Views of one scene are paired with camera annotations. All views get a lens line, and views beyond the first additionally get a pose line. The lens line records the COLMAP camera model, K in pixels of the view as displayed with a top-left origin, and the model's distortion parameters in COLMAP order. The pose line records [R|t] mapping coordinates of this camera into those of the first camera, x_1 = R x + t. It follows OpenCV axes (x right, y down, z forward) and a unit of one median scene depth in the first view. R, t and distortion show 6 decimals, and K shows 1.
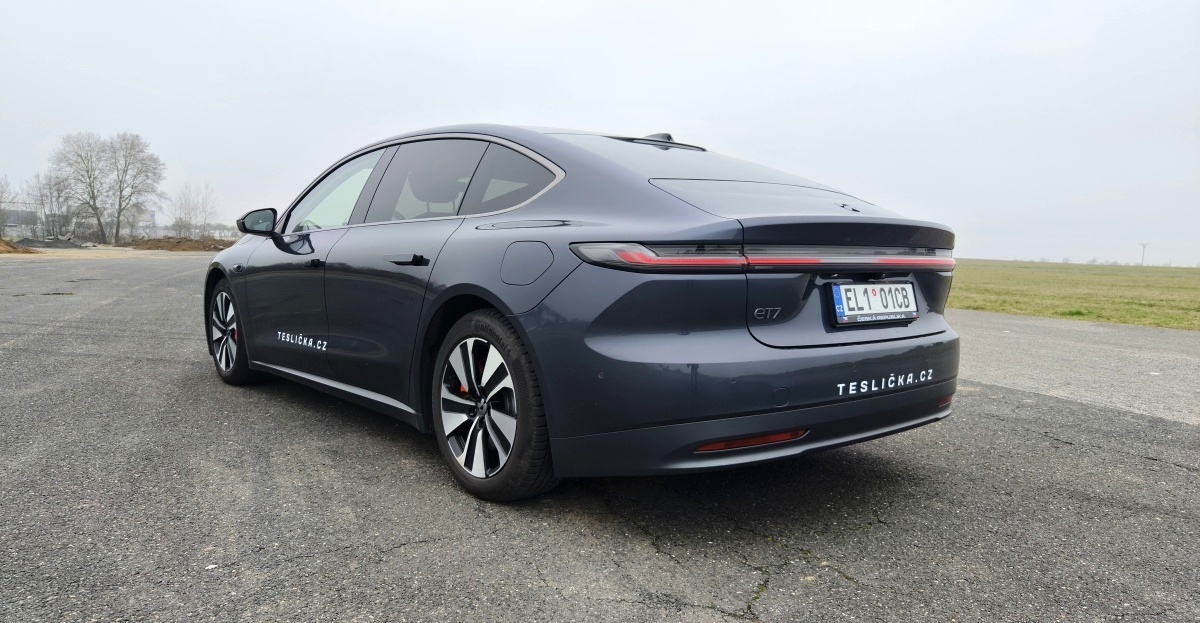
lens RADIAL K [[771.5, 0, 582.6], [0, 771.5, 317.6], [0, 0, 1]] dist [0.034900, -0.001533]
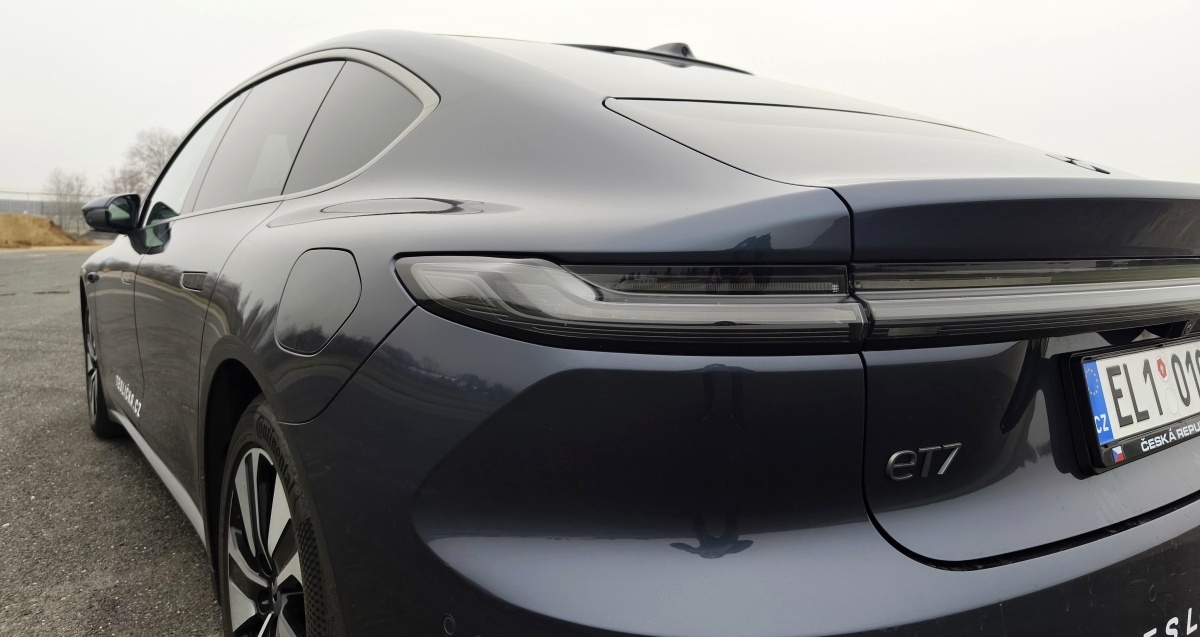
lens RADIAL K [[788.6, 0, 599.8], [0, 788.6, 260.2], [0, 0, 1]] dist [-0.004035, -0.001318]
pose [[0.998612, -0.005110, -0.052424, 0.104946], [0.002070, 0.998321, -0.057883, -0.068472], [0.052632, 0.057694, 0.996946, 0.586616]]
